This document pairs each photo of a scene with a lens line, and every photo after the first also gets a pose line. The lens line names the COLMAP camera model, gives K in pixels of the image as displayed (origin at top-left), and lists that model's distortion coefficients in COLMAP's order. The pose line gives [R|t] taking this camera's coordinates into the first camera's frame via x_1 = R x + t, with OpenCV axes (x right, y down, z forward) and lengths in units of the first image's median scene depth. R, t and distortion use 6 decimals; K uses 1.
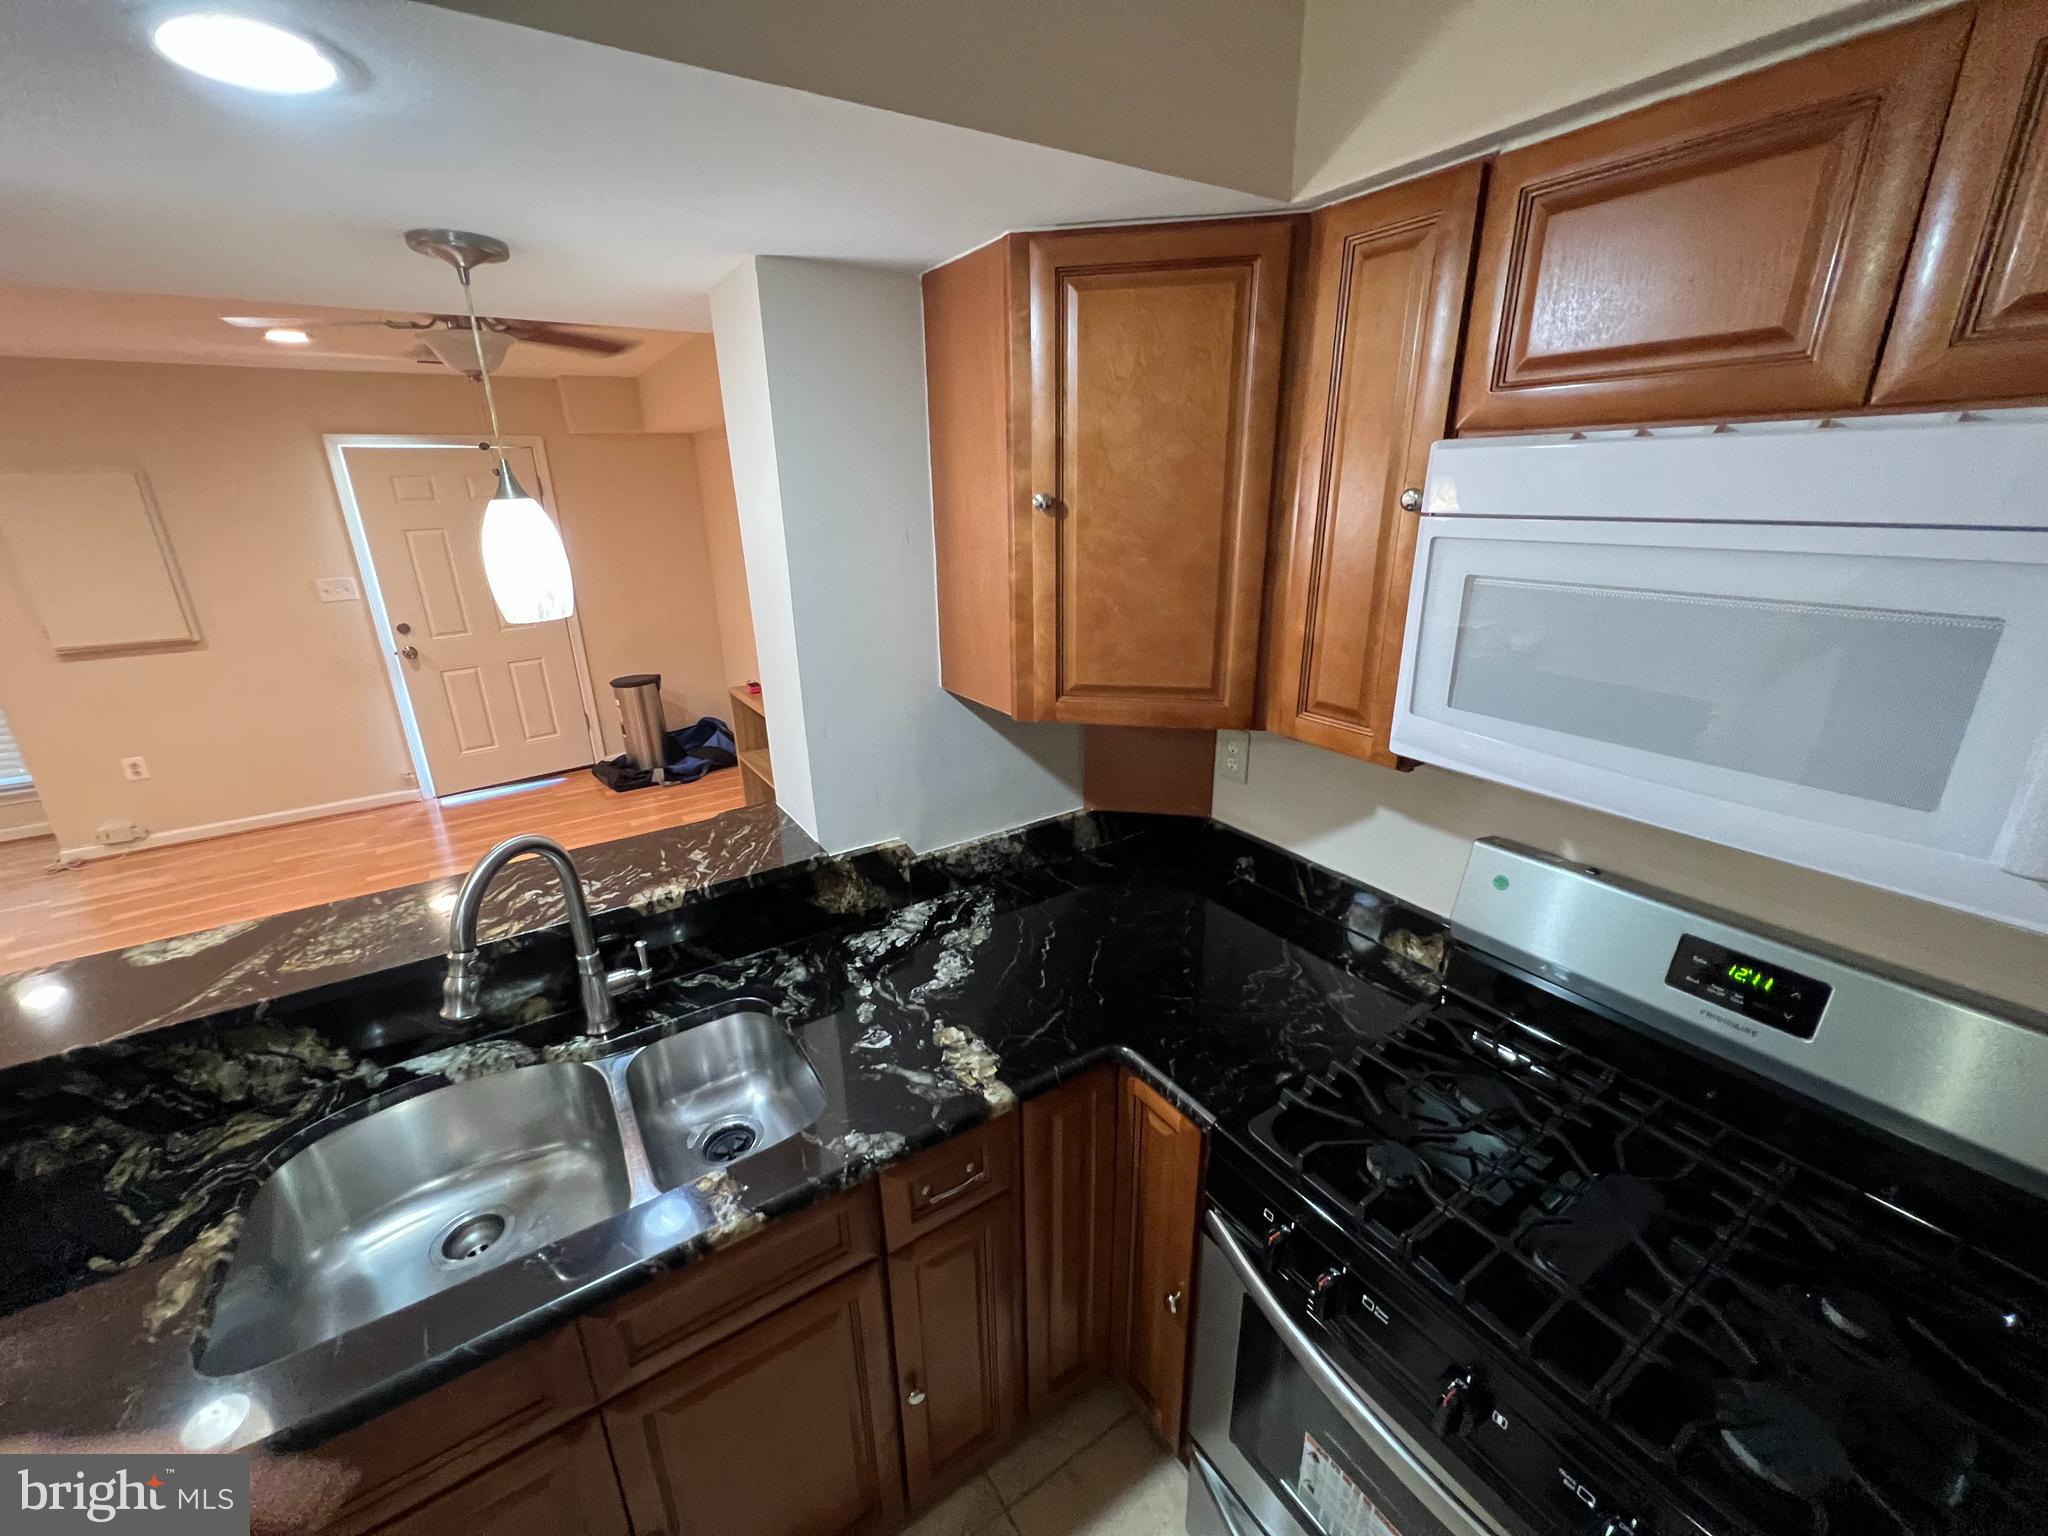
lens RADIAL K [[820.1, 0, 1019.6], [0, 820.1, 760.4], [0, 0, 1]] dist [-0.000155, 0.000117]
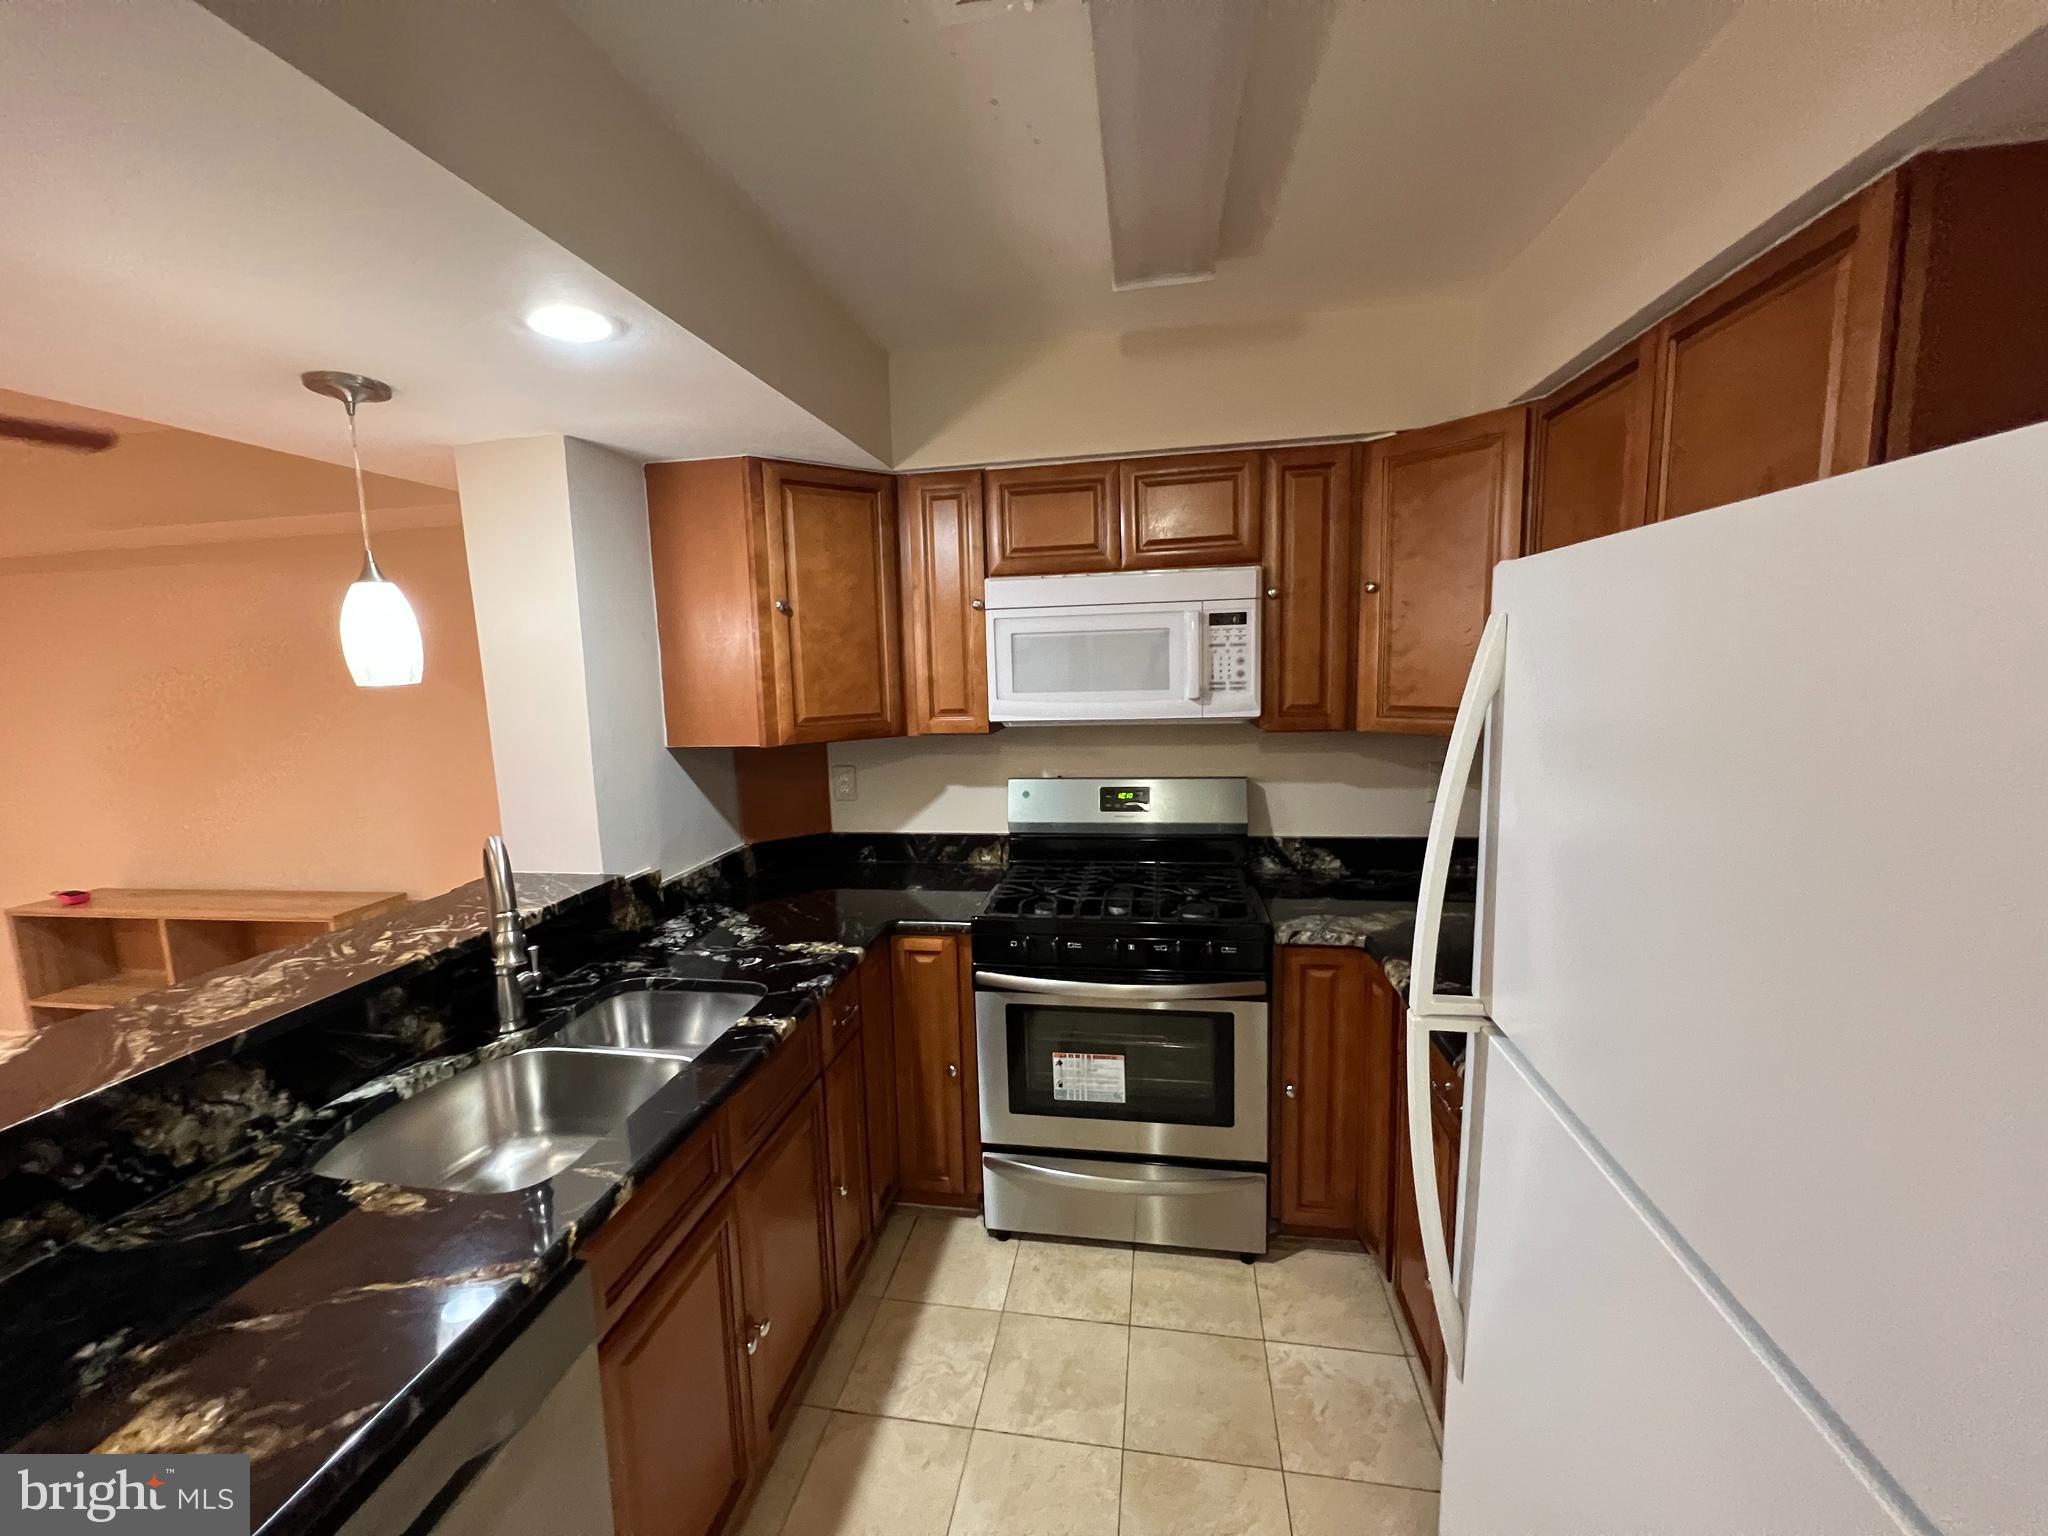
lens RADIAL K [[820.1, 0, 1019.6], [0, 820.1, 760.4], [0, 0, 1]] dist [-0.000155, 0.000117]
pose [[0.678092, -0.090446, 0.729391, -0.886677], [0.252332, 0.960729, -0.115453, 0.298929], [-0.690305, 0.262336, 0.674284, -0.367785]]
